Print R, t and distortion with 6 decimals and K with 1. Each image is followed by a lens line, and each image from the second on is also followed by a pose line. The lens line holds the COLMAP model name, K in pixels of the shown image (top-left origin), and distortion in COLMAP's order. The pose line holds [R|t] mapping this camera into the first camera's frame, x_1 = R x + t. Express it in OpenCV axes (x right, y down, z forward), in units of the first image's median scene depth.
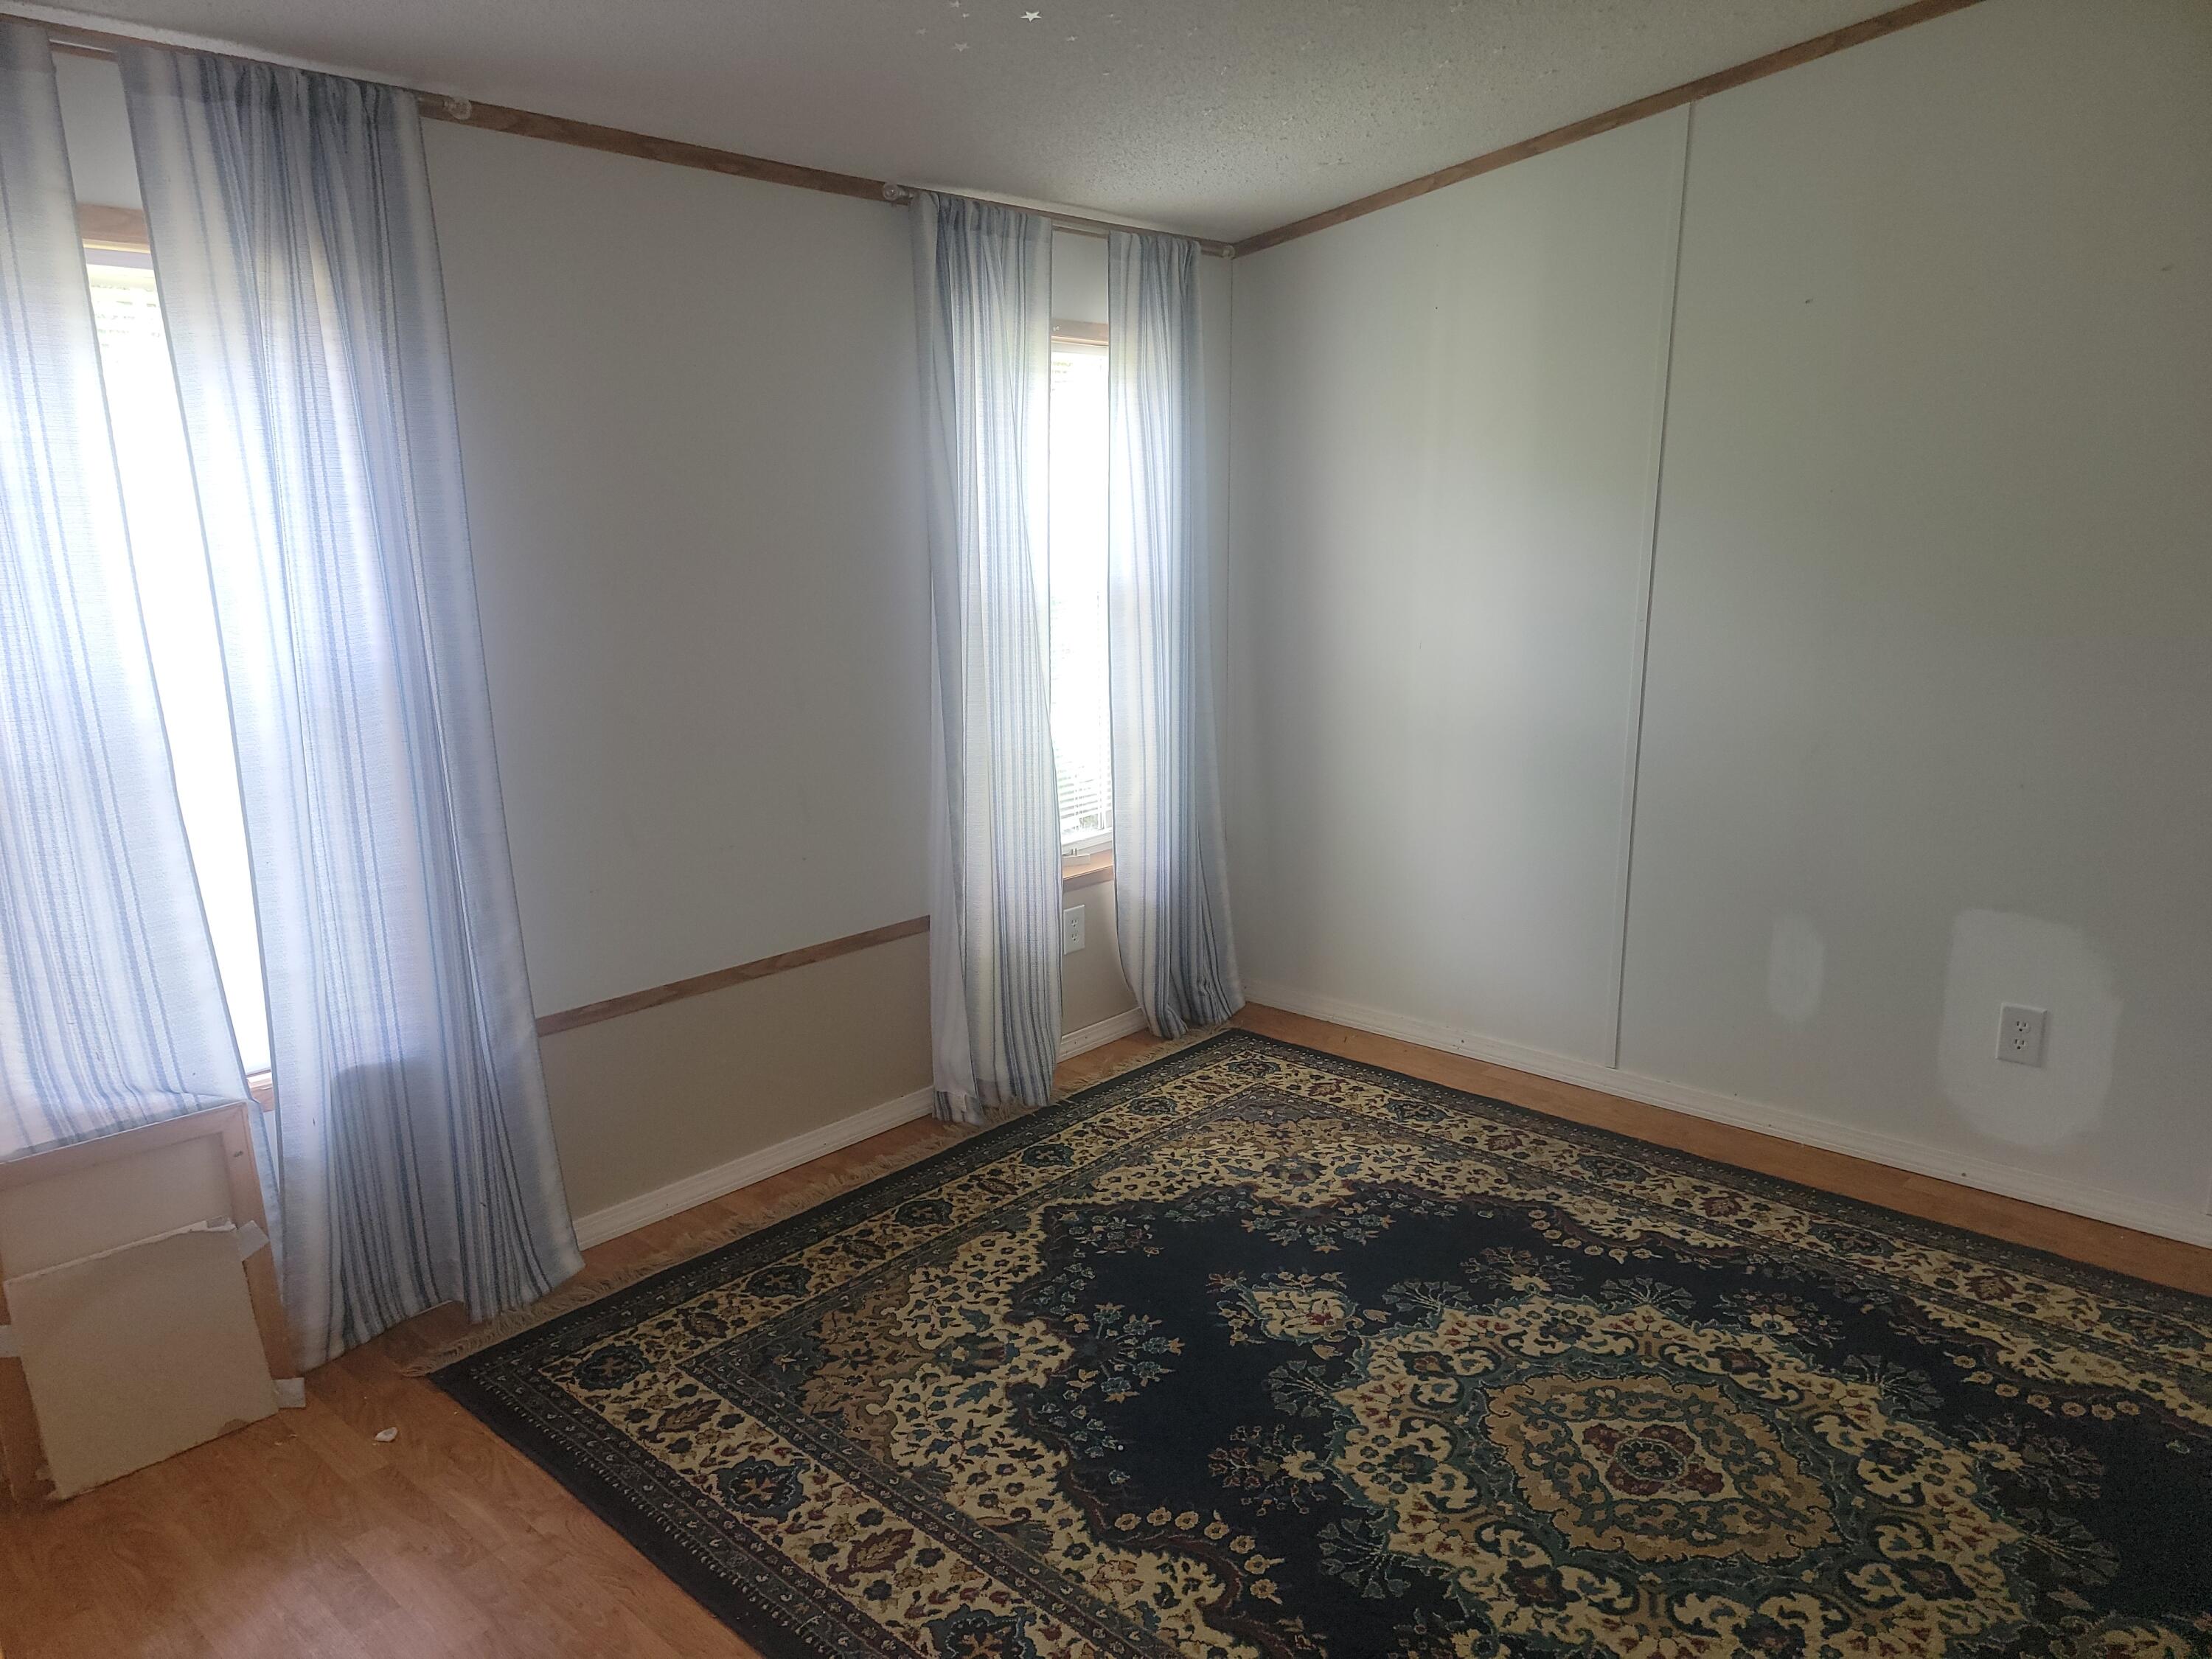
lens RADIAL K [[1543.5, 0, 1089.2], [0, 1543.5, 859.4], [0, 0, 1]] dist [0.069325, -0.050222]
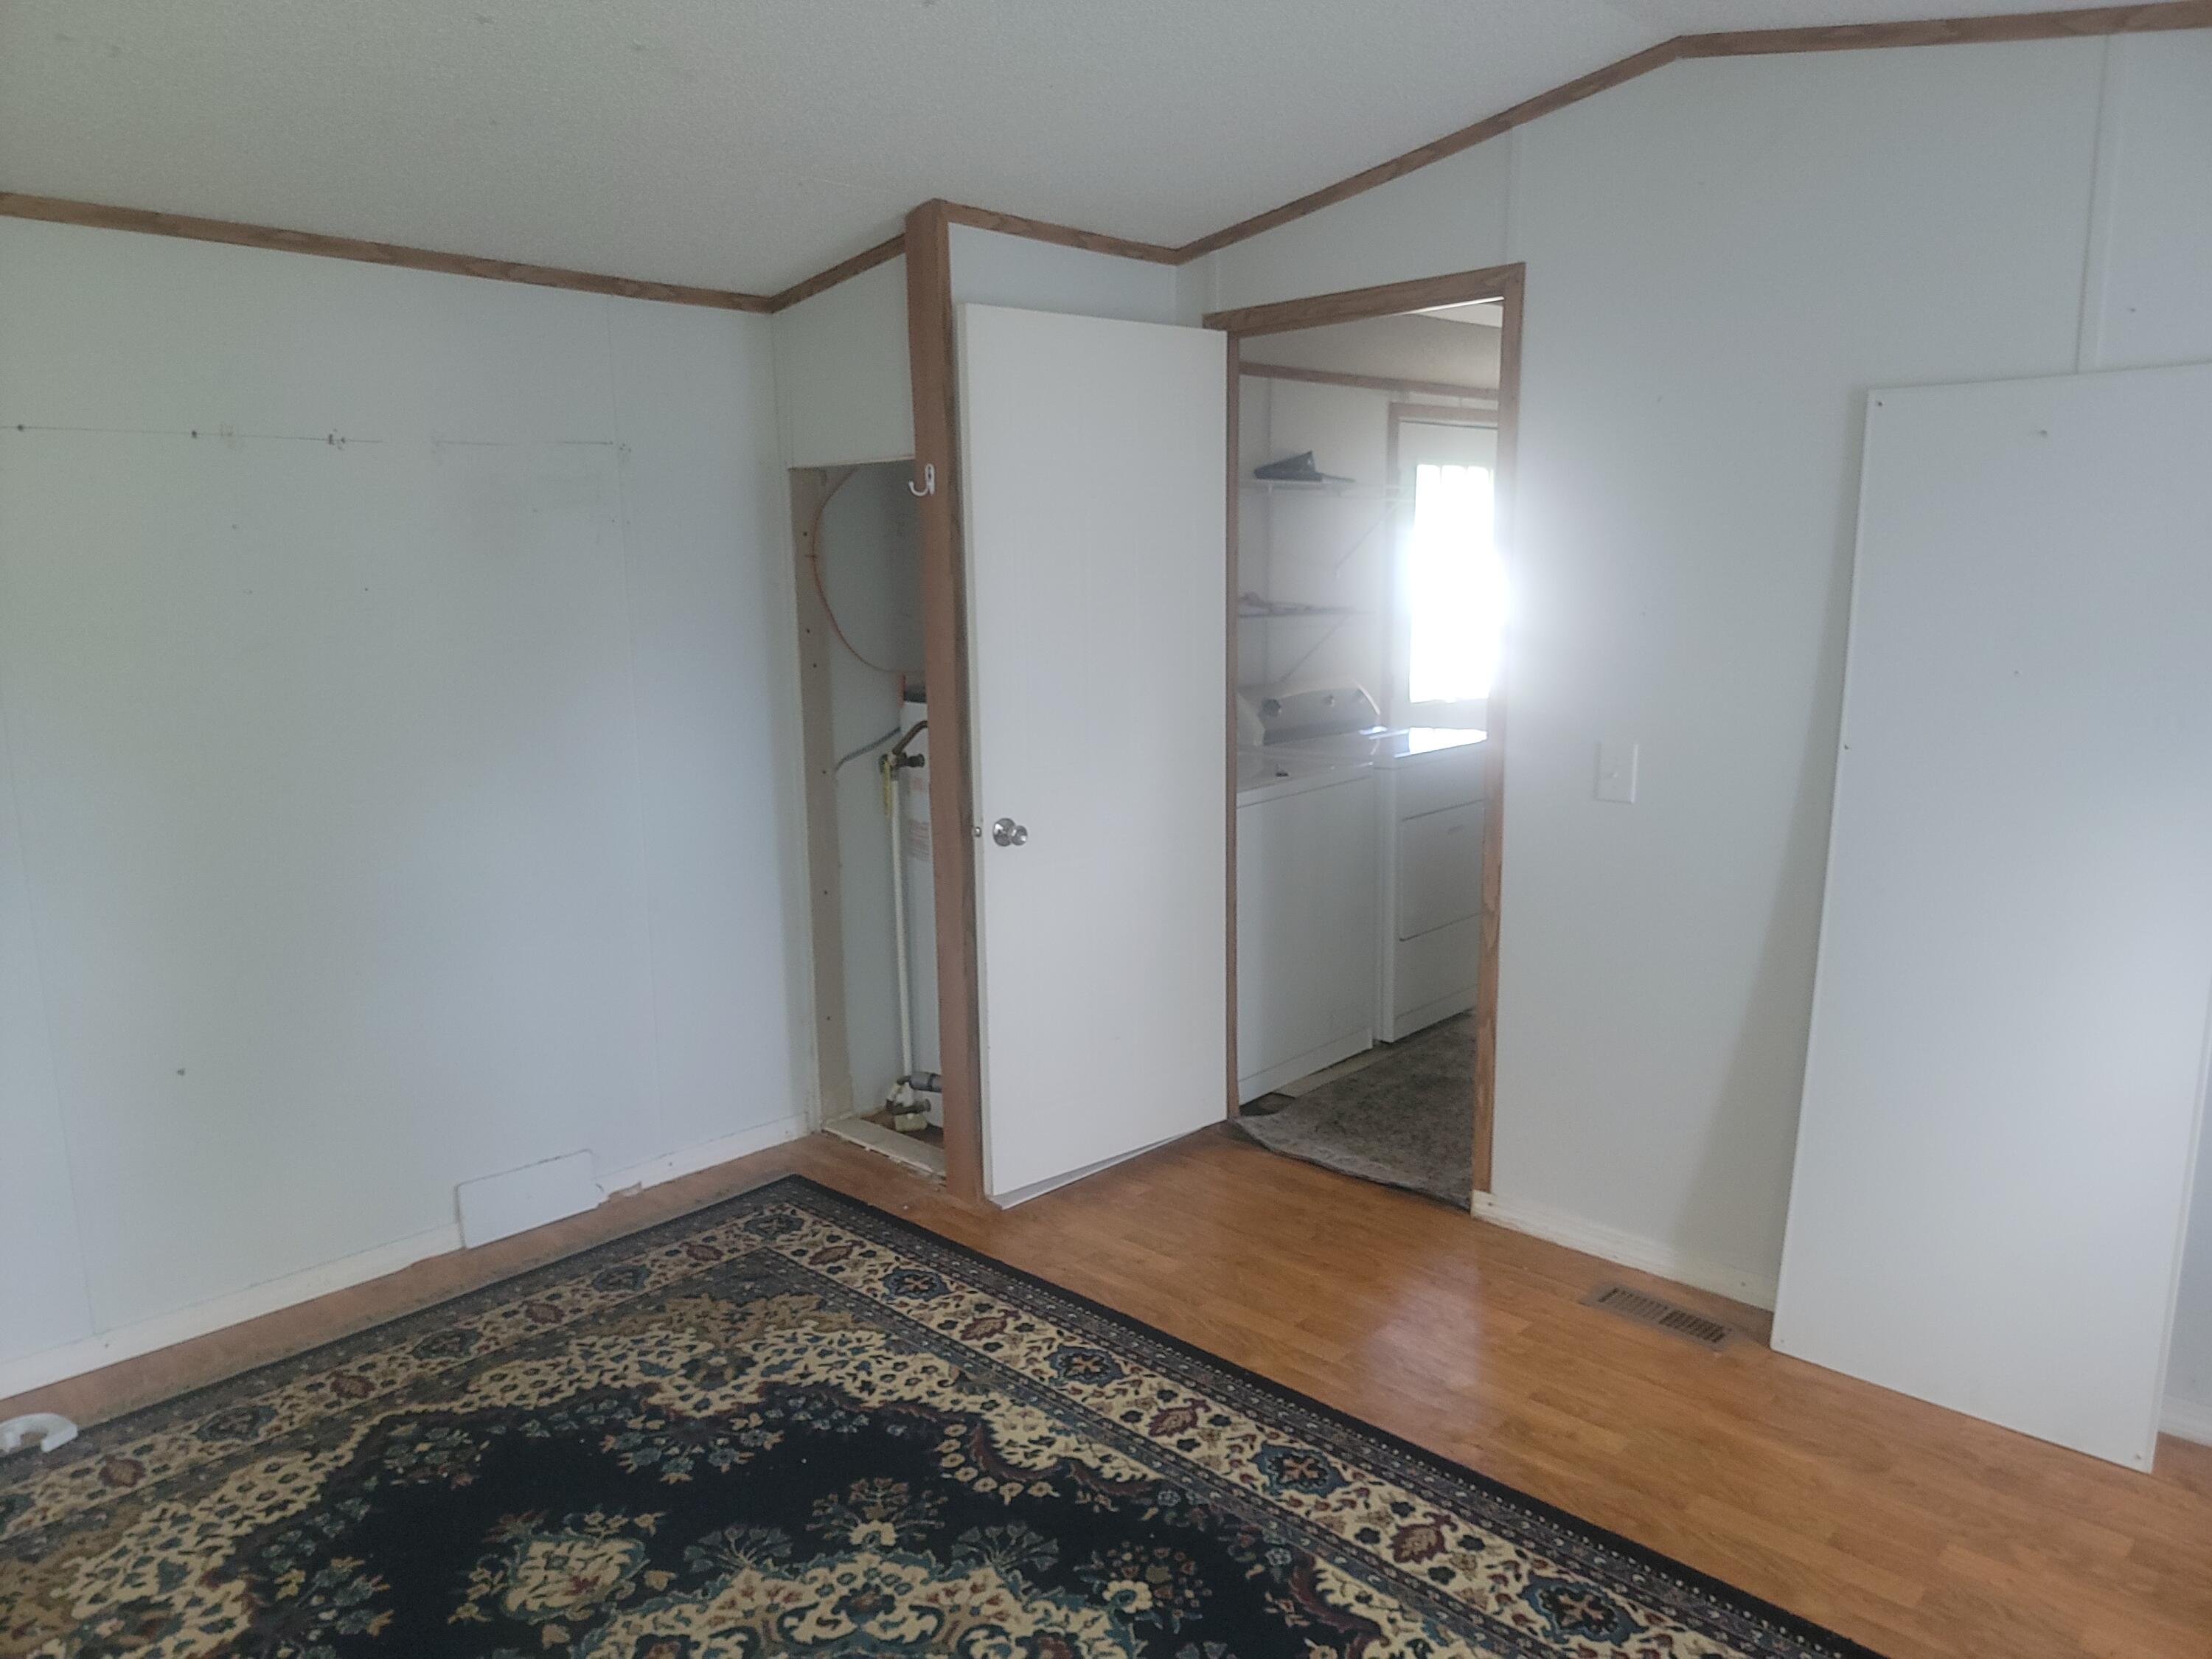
lens RADIAL K [[1543.5, 0, 1089.2], [0, 1543.5, 859.4], [0, 0, 1]] dist [0.069325, -0.050222]
pose [[-0.999469, 0.017196, 0.027663, 0.230471], [0.027052, 0.911254, 0.410956, -0.424737], [-0.018142, 0.411486, -0.911236, 1.749677]]
